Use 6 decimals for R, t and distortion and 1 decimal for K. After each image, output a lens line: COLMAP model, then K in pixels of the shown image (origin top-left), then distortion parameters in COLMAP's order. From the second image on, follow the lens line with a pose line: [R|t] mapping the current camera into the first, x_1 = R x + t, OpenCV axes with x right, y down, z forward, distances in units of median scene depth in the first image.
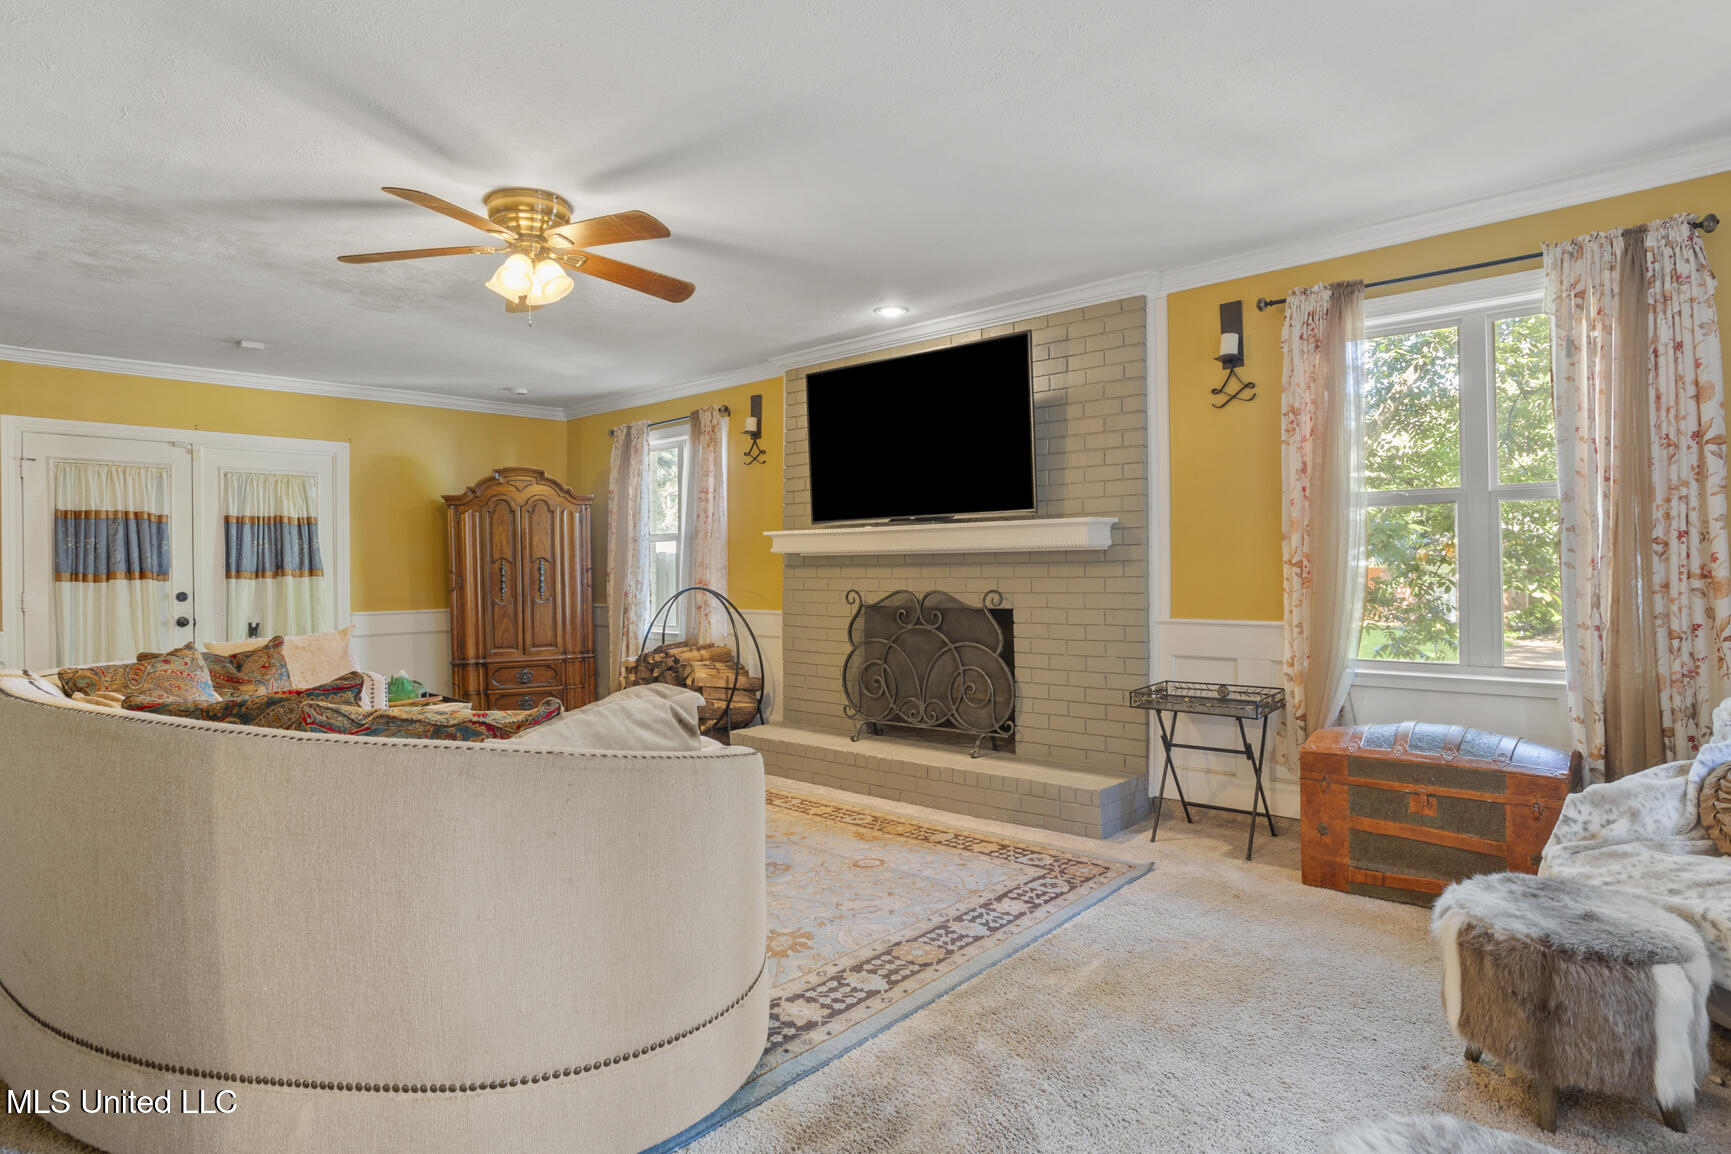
lens RADIAL K [[942.1, 0, 865.5], [0, 942.1, 577.0], [0, 0, 1]] dist [-0.016770, -0.000638]
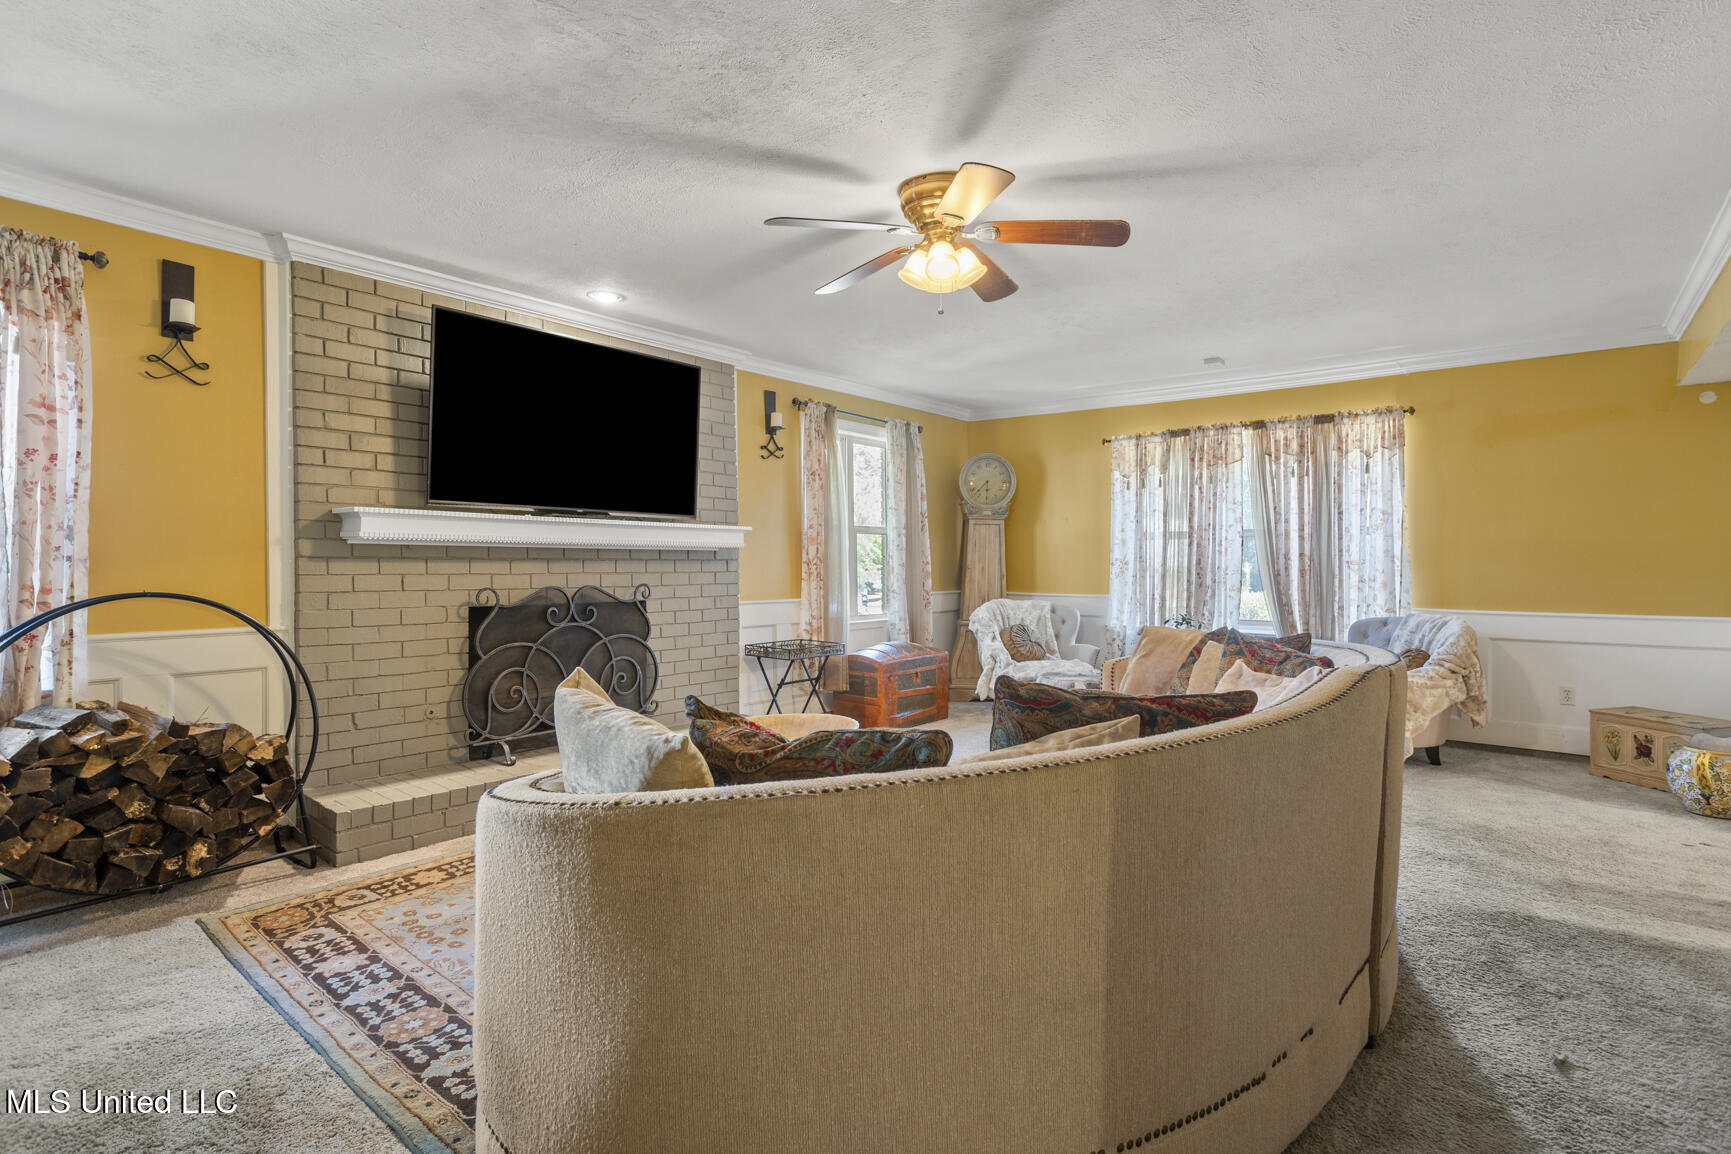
lens RADIAL K [[831.2, 0, 865.5], [0, 831.2, 577.0], [0, 0, 1]] dist [-0.012783, 0.000176]
pose [[-0.023351, -0.006206, 0.999708, -0.805125], [0.004056, 0.999972, 0.006303, 0.000744], [-0.999719, 0.004202, -0.023326, 0.732297]]
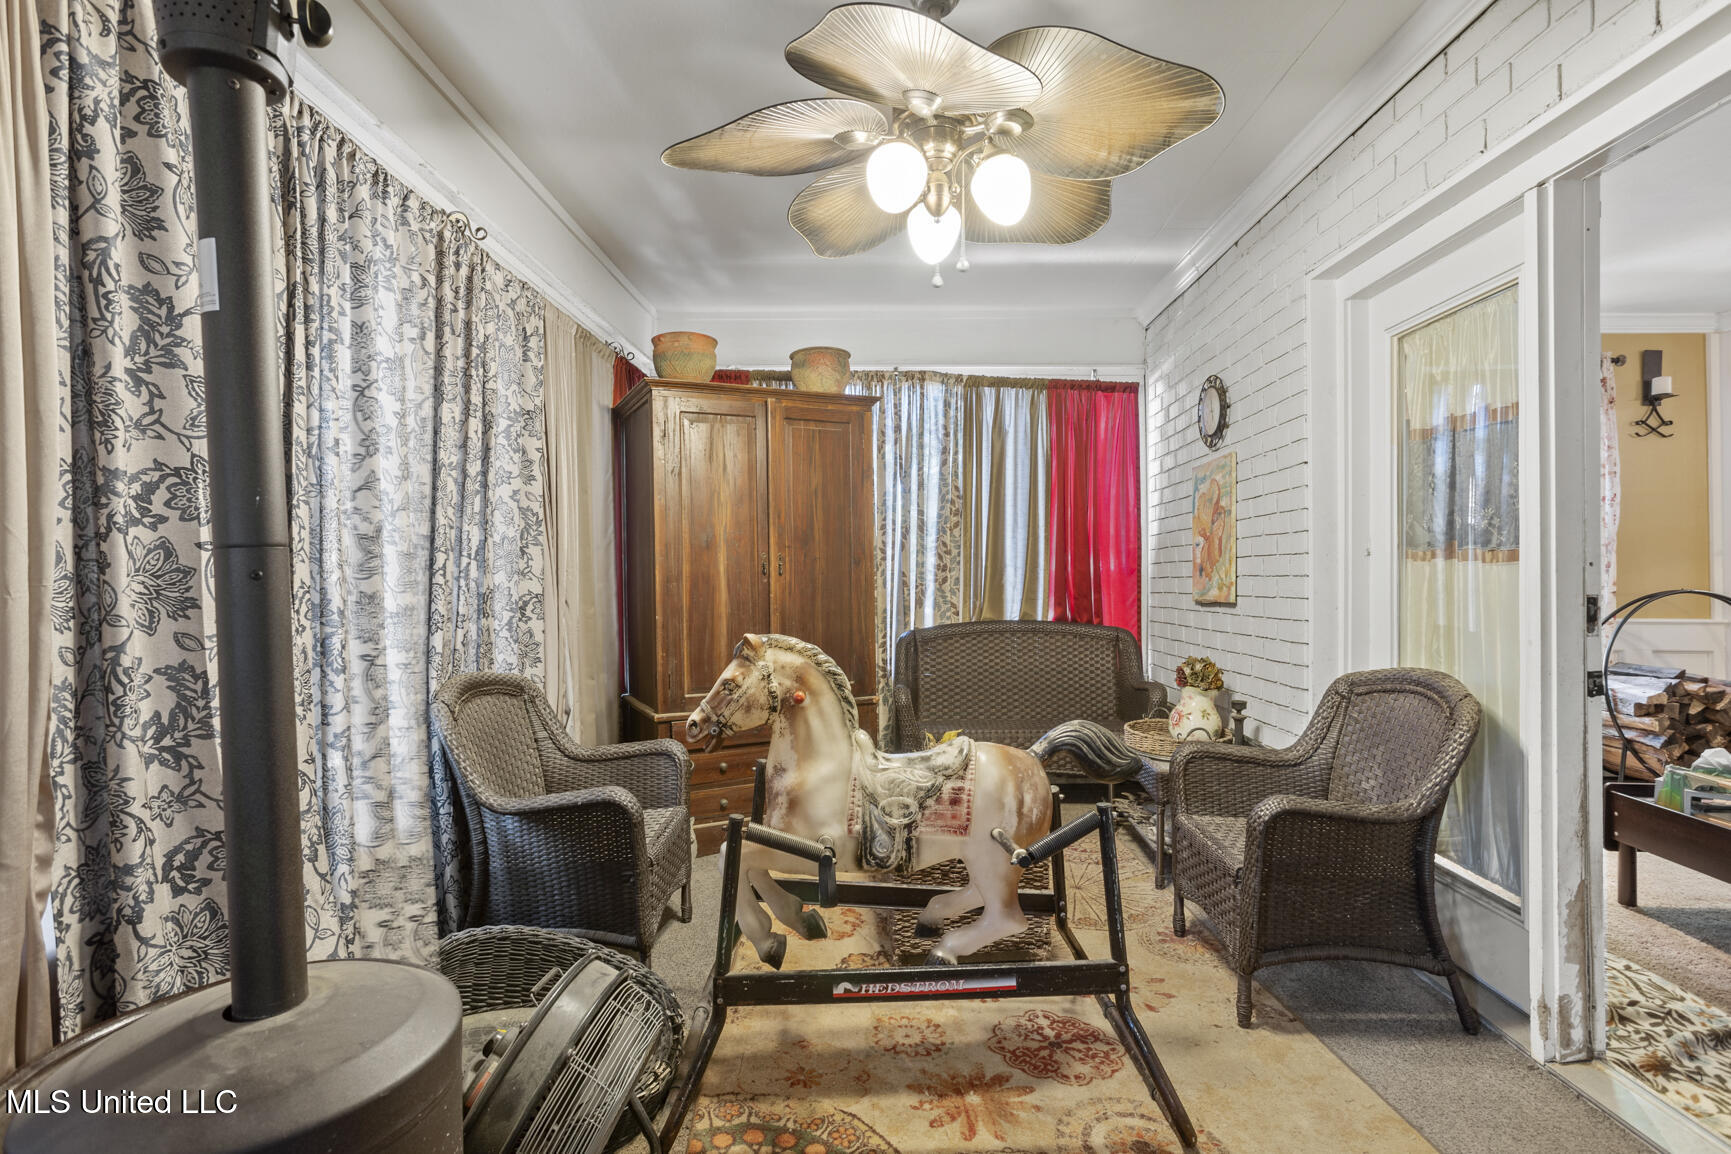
lens RADIAL K [[781.5, 0, 865.5], [0, 781.5, 577.0], [0, 0, 1]] dist [-0.000504, 0.000081]
pose [[0.764361, 0.008055, 0.644738, -1.337247], [-0.002460, 0.999951, -0.009577, 0.010828], [-0.644784, 0.005735, 0.764344, 1.160165]]
